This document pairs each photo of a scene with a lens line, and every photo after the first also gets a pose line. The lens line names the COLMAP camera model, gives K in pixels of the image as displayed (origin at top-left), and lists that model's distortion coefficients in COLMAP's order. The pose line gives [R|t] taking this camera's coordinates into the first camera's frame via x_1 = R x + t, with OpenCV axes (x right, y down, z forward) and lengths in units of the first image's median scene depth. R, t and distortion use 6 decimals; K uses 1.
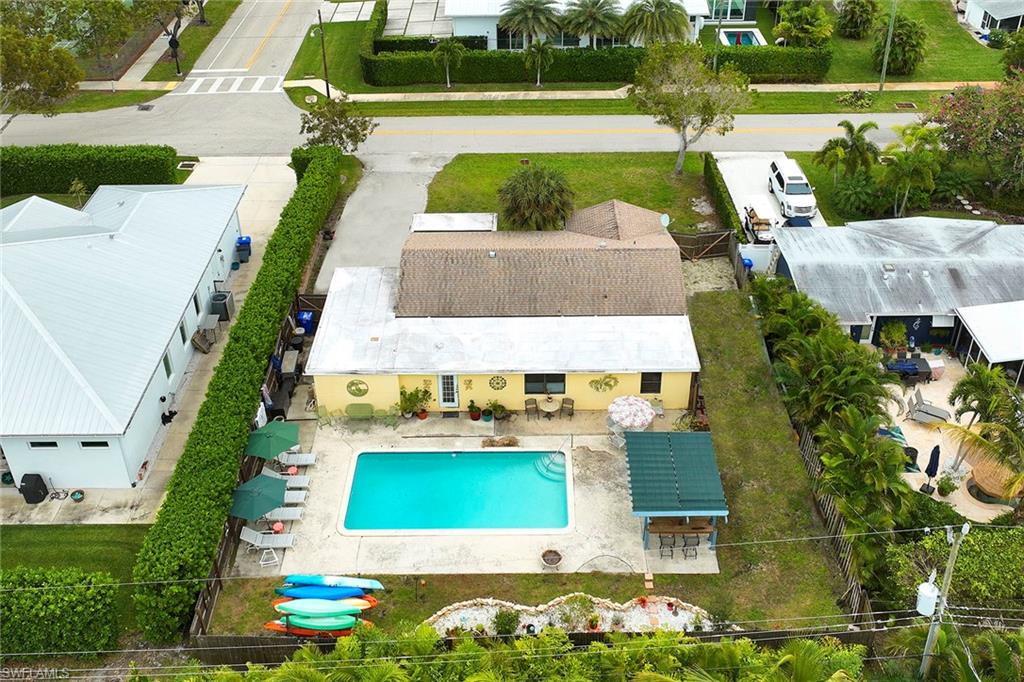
lens RADIAL K [[993.8, 0, 524.2], [0, 993.8, 341.4], [0, 0, 1]] dist [0.001180, 0.000400]
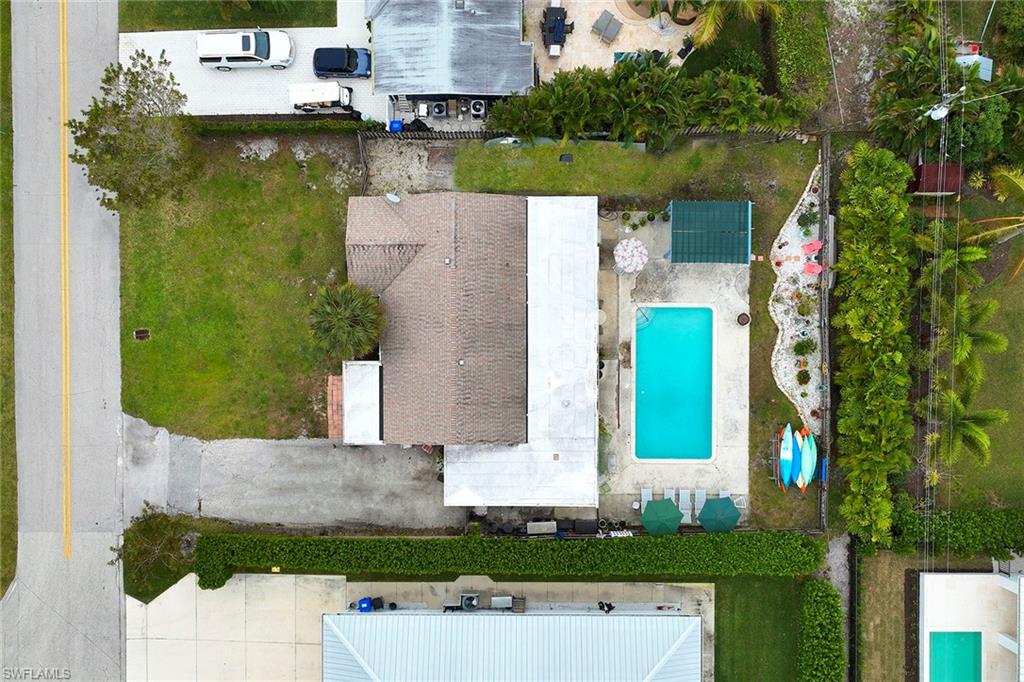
lens RADIAL K [[803.2, 0, 515.3], [0, 803.2, 369.5], [0, 0, 1]] dist [0.006894, 0.001029]
pose [[0.003216, -0.999891, -0.014430, -0.027178], [0.582076, -0.009861, 0.813075, -0.824106], [-0.813128, -0.011014, 0.581981, 0.462442]]
